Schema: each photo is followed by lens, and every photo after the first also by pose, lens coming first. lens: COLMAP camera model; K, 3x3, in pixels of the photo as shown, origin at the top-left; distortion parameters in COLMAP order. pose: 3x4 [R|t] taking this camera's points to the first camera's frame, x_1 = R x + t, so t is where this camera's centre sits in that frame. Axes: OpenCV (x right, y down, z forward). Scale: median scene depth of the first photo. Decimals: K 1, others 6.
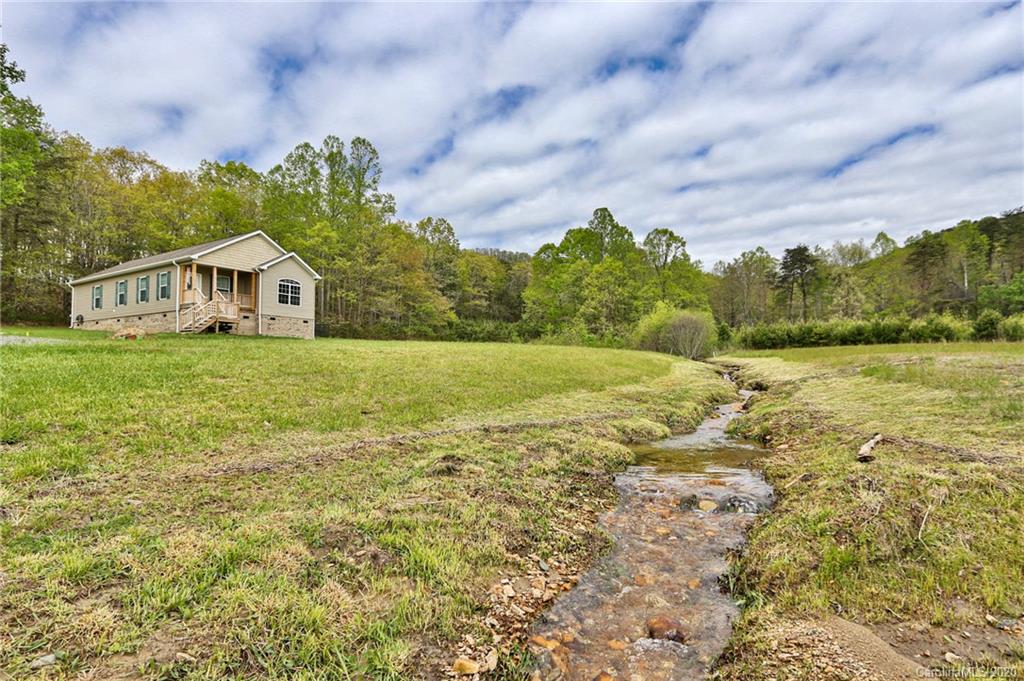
lens RADIAL K [[531.9, 0, 516.9], [0, 531.9, 344.0], [0, 0, 1]] dist [-0.008734, -0.001206]
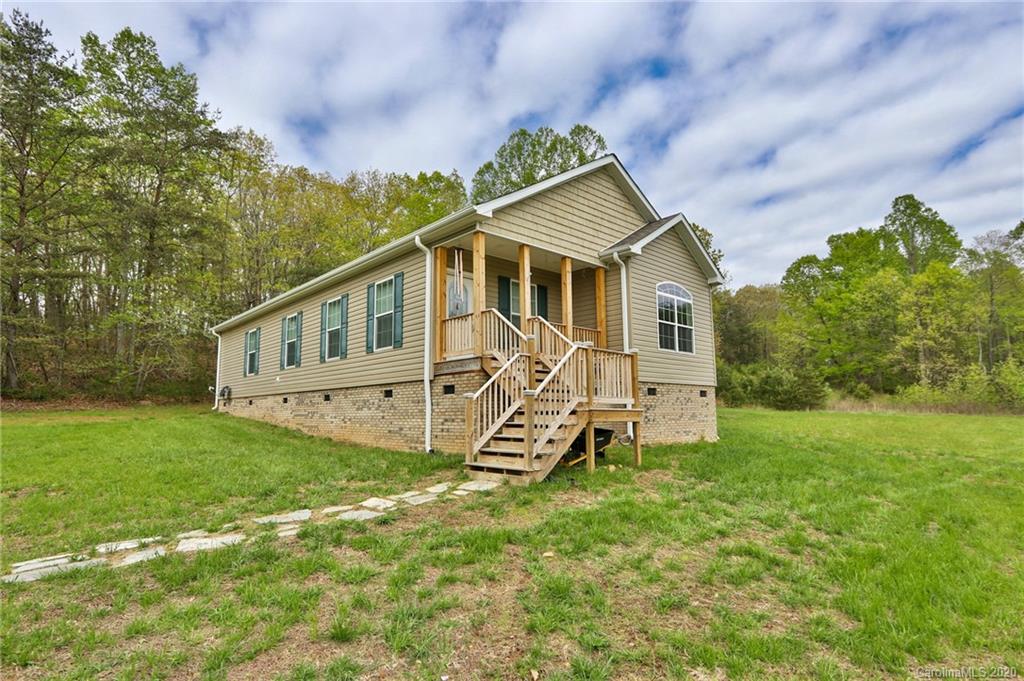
lens RADIAL K [[531.9, 0, 518.8], [0, 531.9, 346.5], [0, 0, 1]] dist [-0.008734, -0.001206]
pose [[0.966295, -0.043295, -0.253769, -0.225458], [0.024293, 0.996693, -0.077542, -0.026013], [0.256287, 0.068764, 0.964152, 0.310868]]
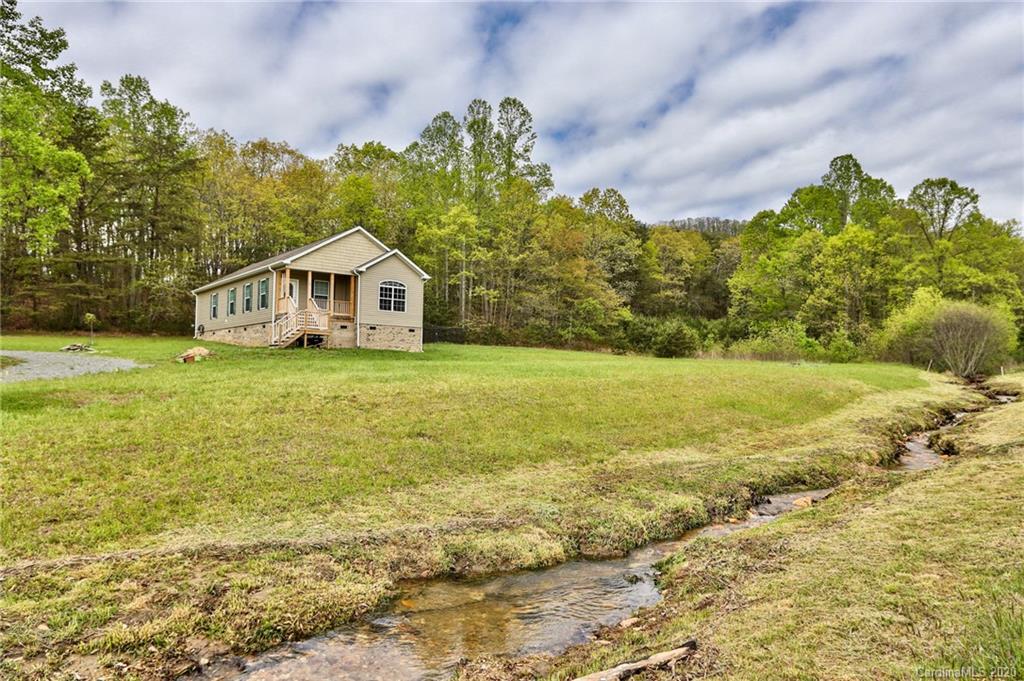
lens RADIAL K [[679.3, 0, 516.8], [0, 679.3, 339.9], [0, 0, 1]] dist [-0.007121, -0.000348]
pose [[0.946020, -0.004729, -0.324073, 0.057580], [0.002765, 0.999975, -0.006521, -0.010320], [0.324096, 0.005272, 0.946010, 0.018070]]
